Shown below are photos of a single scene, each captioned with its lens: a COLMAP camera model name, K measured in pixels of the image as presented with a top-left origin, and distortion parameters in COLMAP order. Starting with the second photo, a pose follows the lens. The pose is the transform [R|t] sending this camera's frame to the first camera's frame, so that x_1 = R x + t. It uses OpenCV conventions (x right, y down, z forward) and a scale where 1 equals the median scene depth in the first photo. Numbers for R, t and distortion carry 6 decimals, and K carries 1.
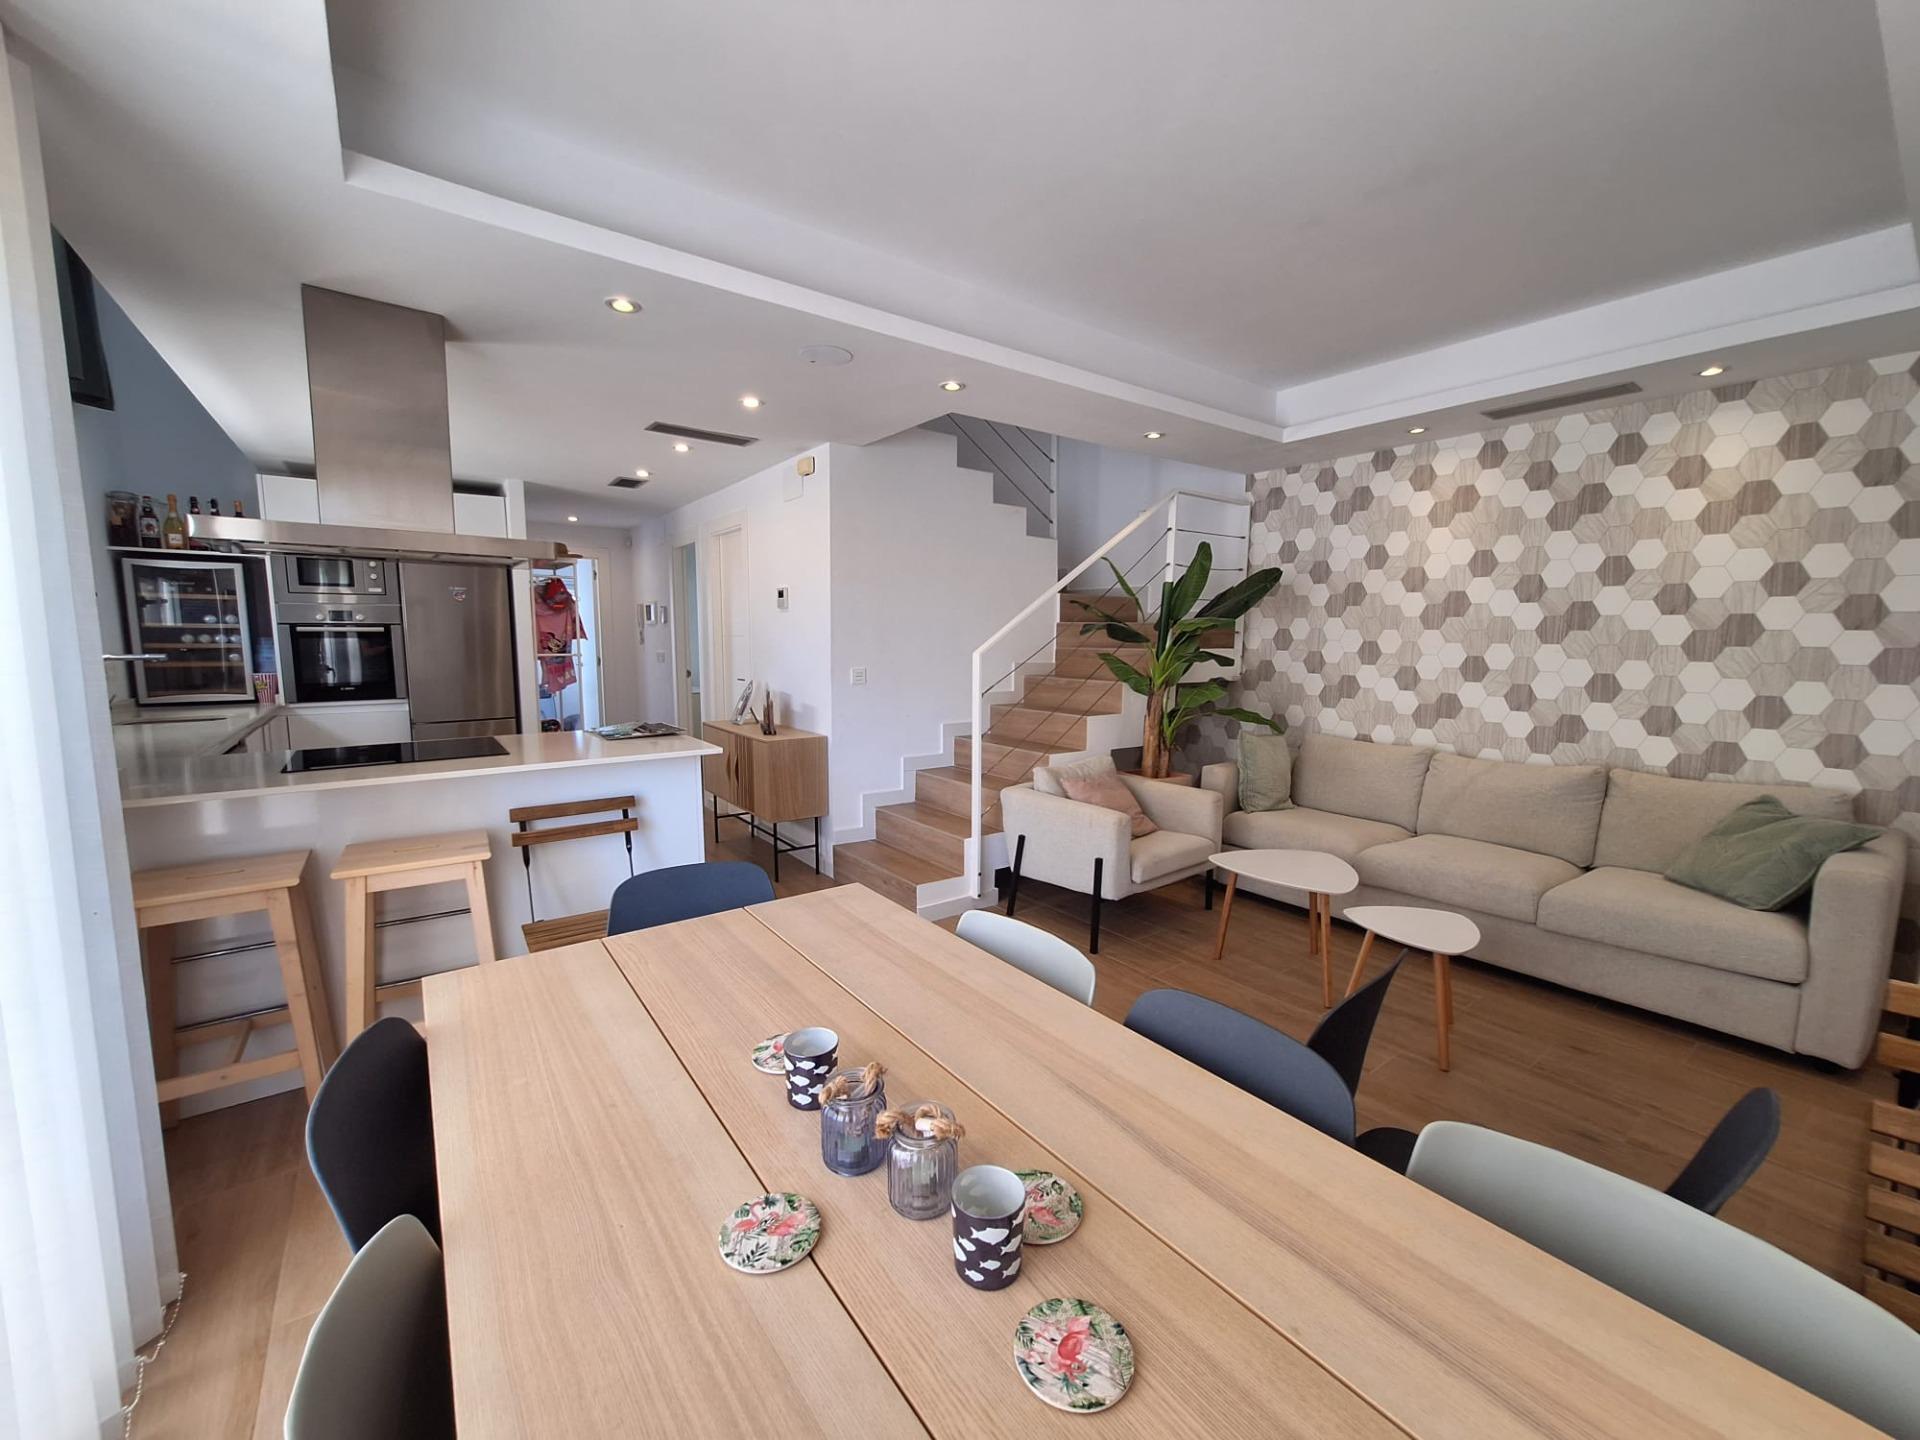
lens RADIAL K [[757.6, 0, 949.0], [0, 757.6, 718.1], [0, 0, 1]] dist [-0.002350, -0.000114]
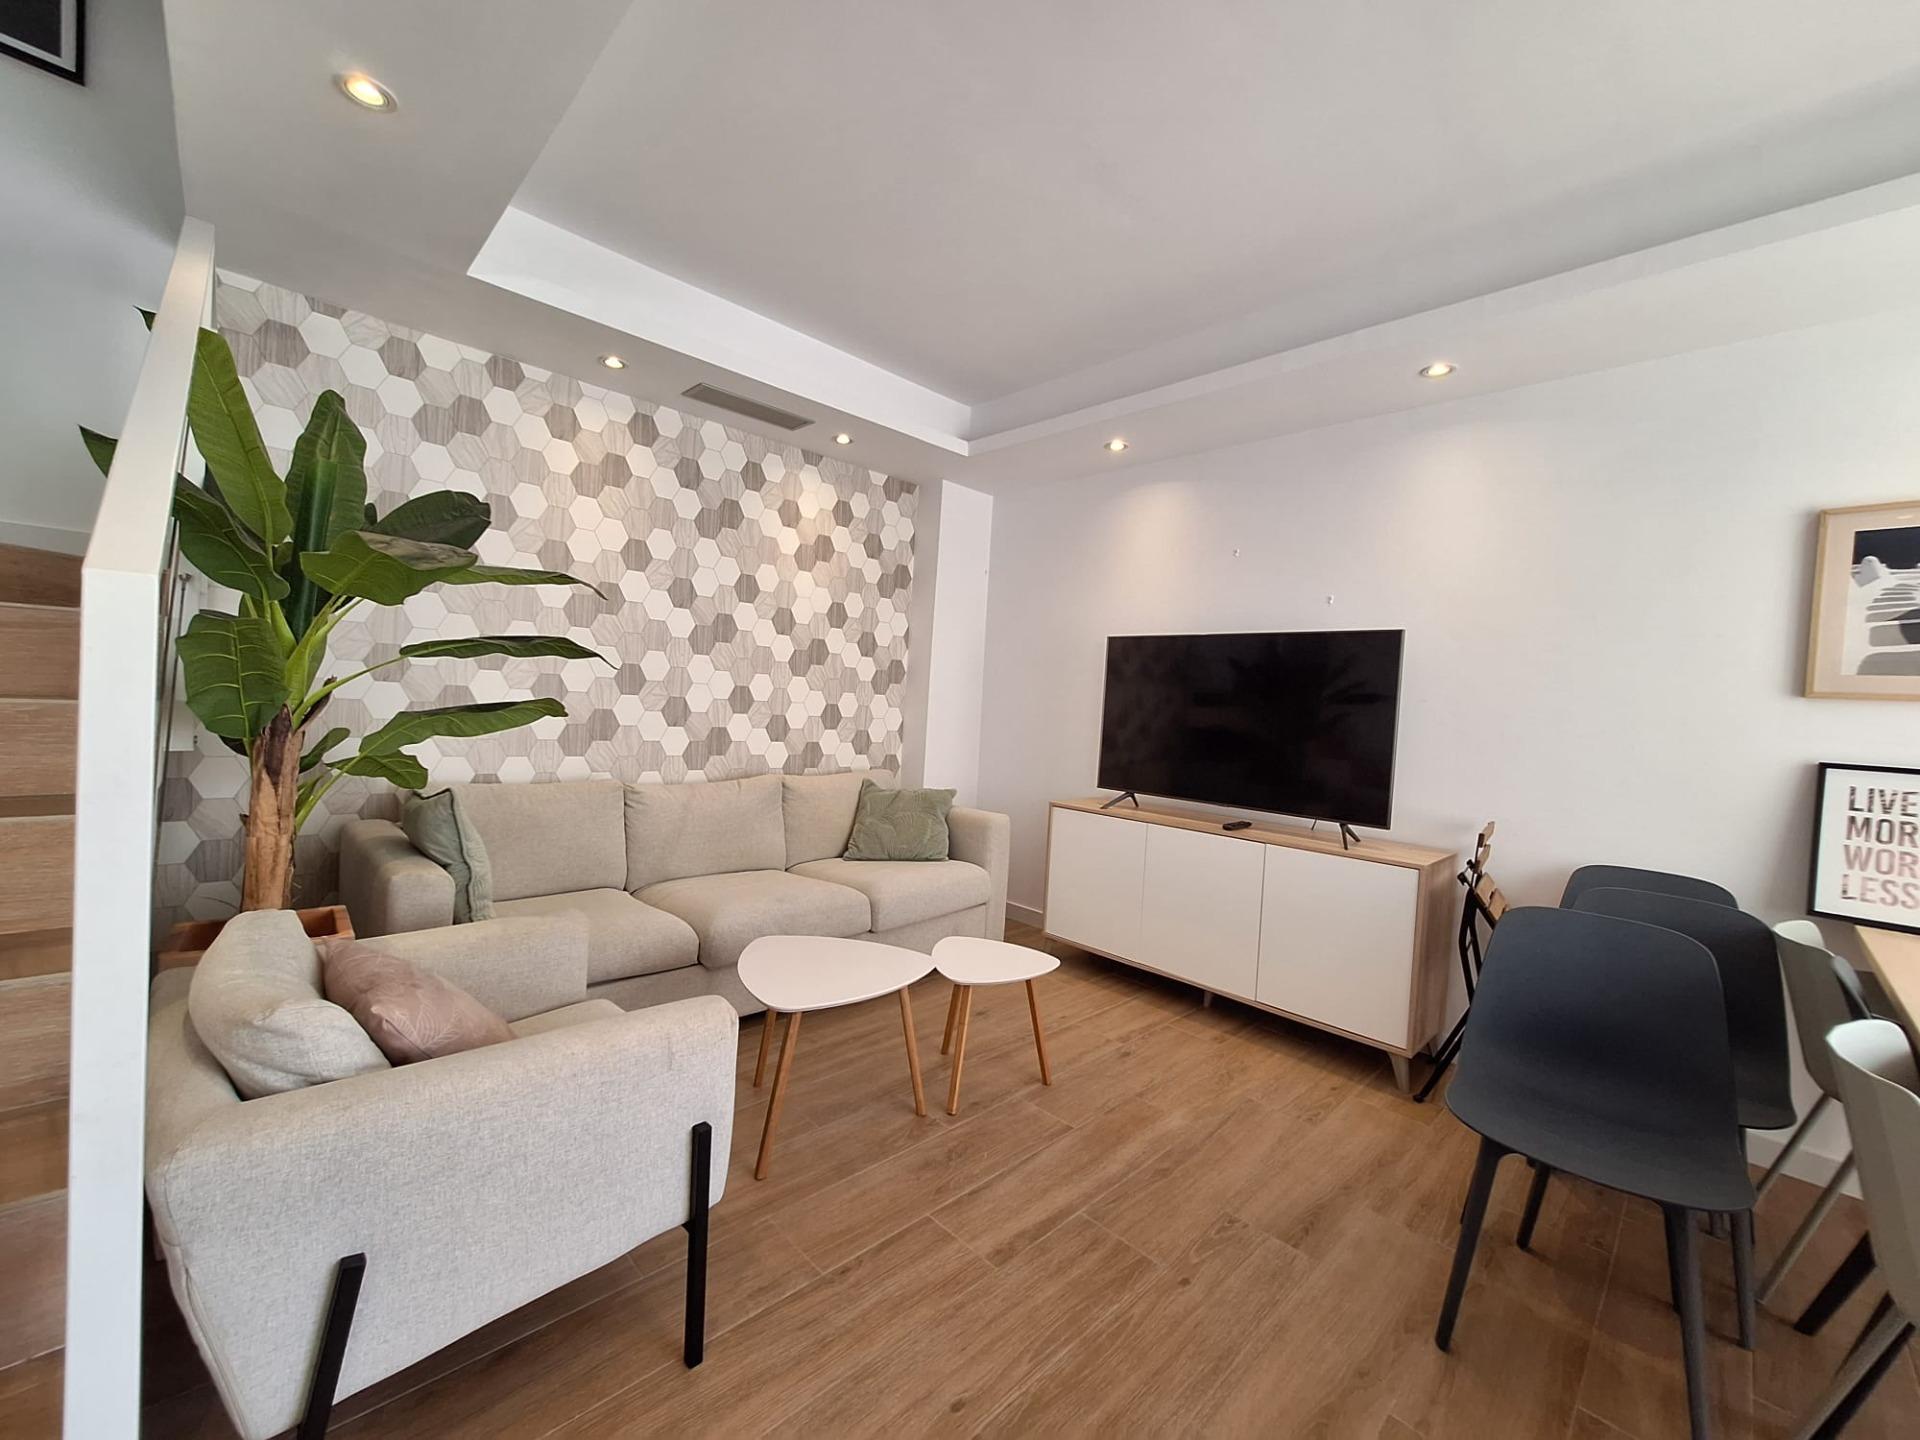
lens RADIAL K [[757.6, 0, 955.2], [0, 757.6, 719.7], [0, 0, 1]] dist [-0.002350, -0.000114]
pose [[-0.131876, -0.039592, 0.990475, -0.233917], [0.051345, 0.997588, 0.046713, -0.051864], [-0.989935, 0.057016, -0.129526, 0.957468]]
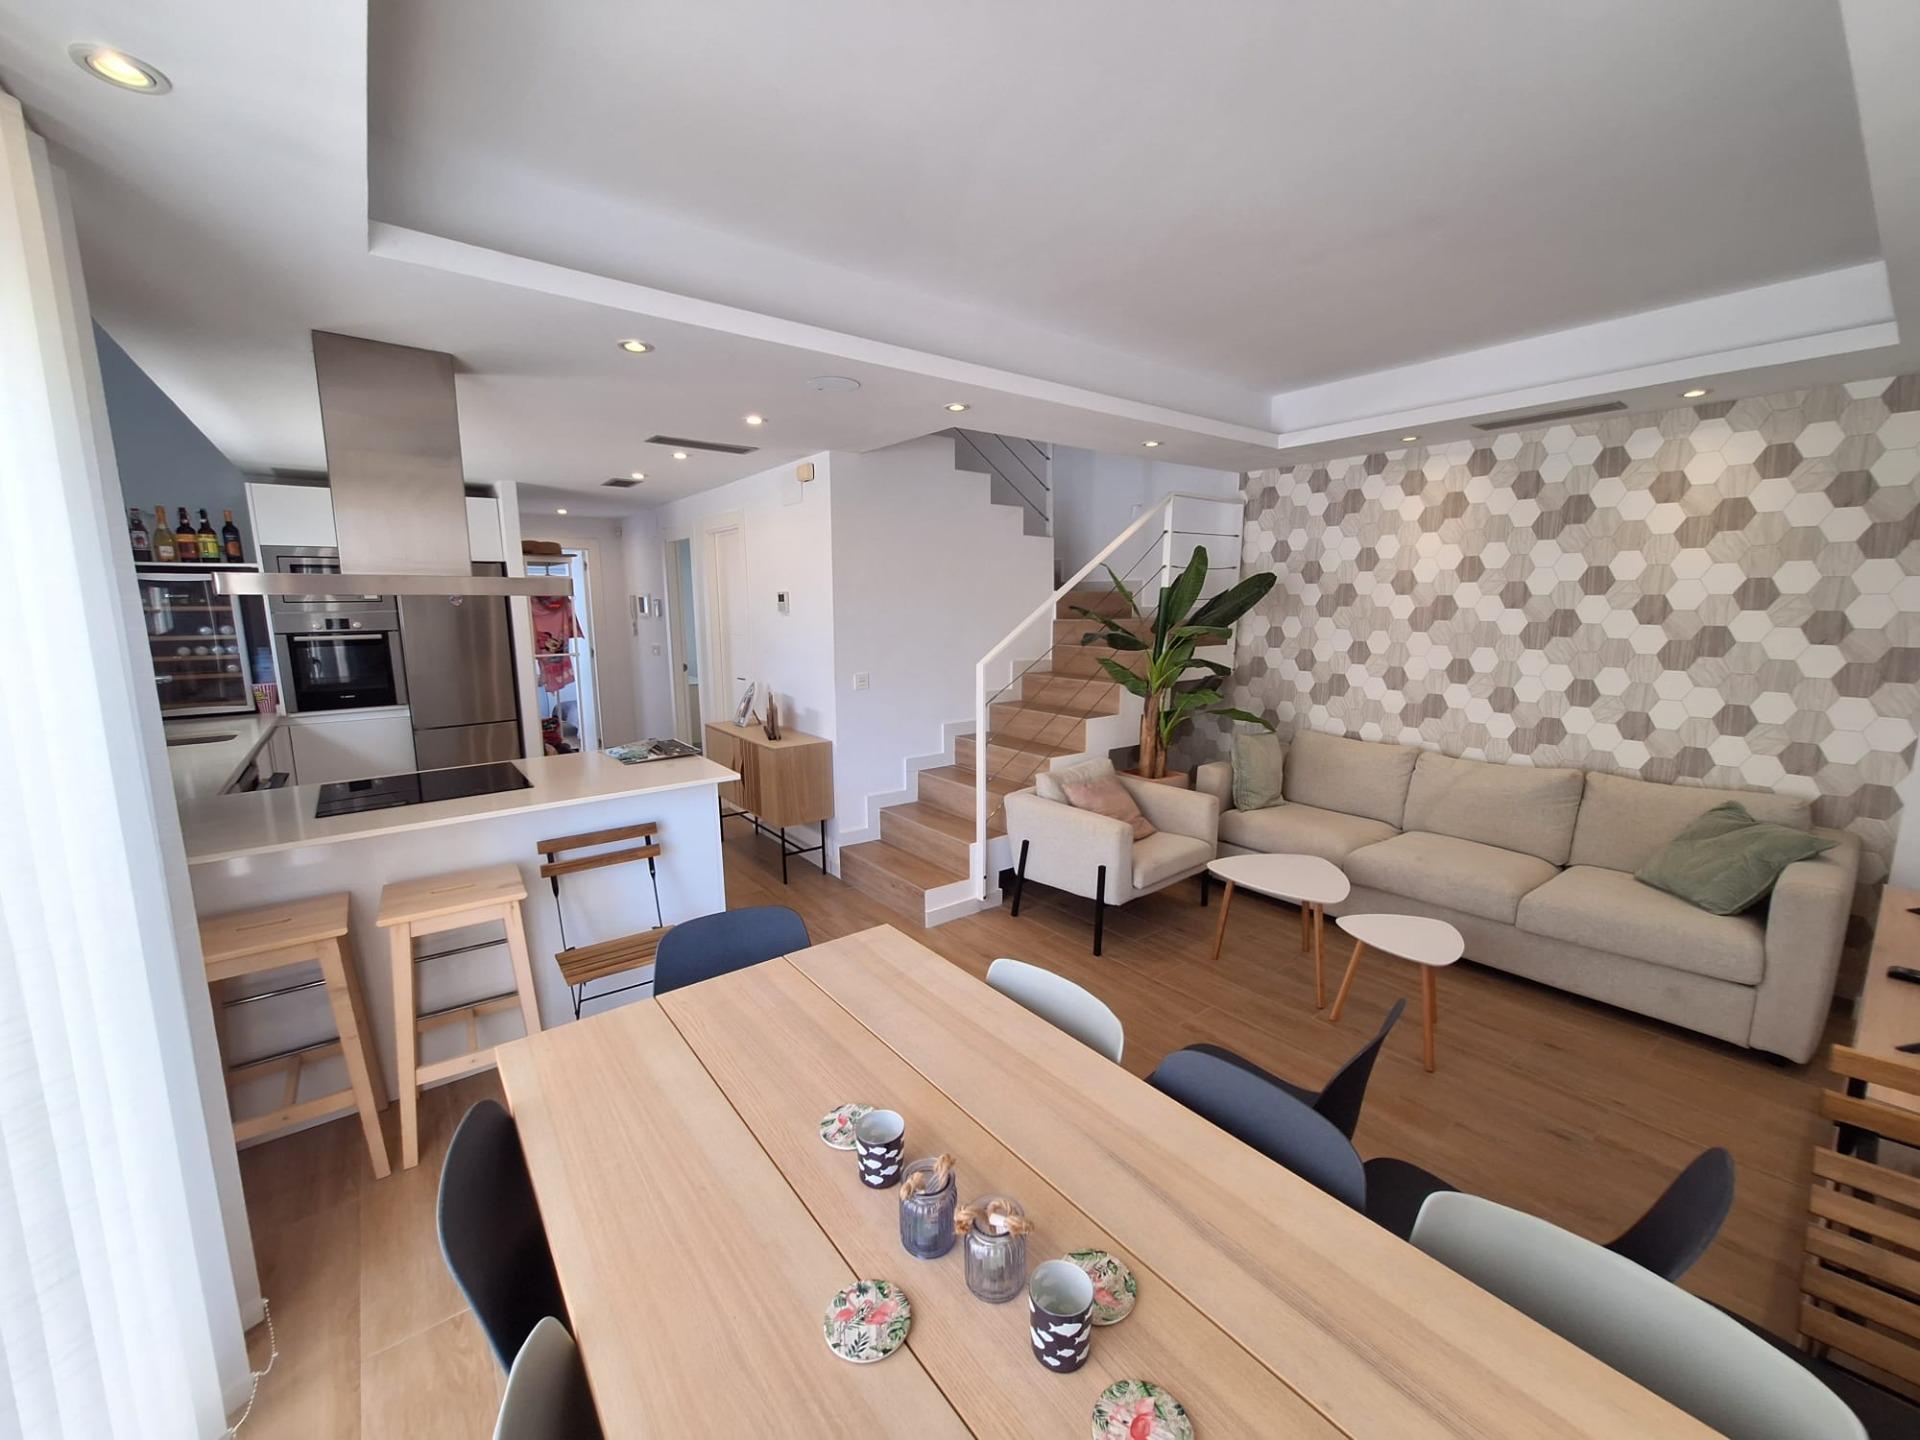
lens RADIAL K [[757.6, 0, 950.3], [0, 757.6, 718.6], [0, 0, 1]] dist [-0.002350, -0.000114]
pose [[0.999689, -0.013122, 0.021211, -0.031653], [0.012121, 0.998838, 0.046637, -0.072324], [-0.021799, -0.046365, 0.998687, -0.026417]]
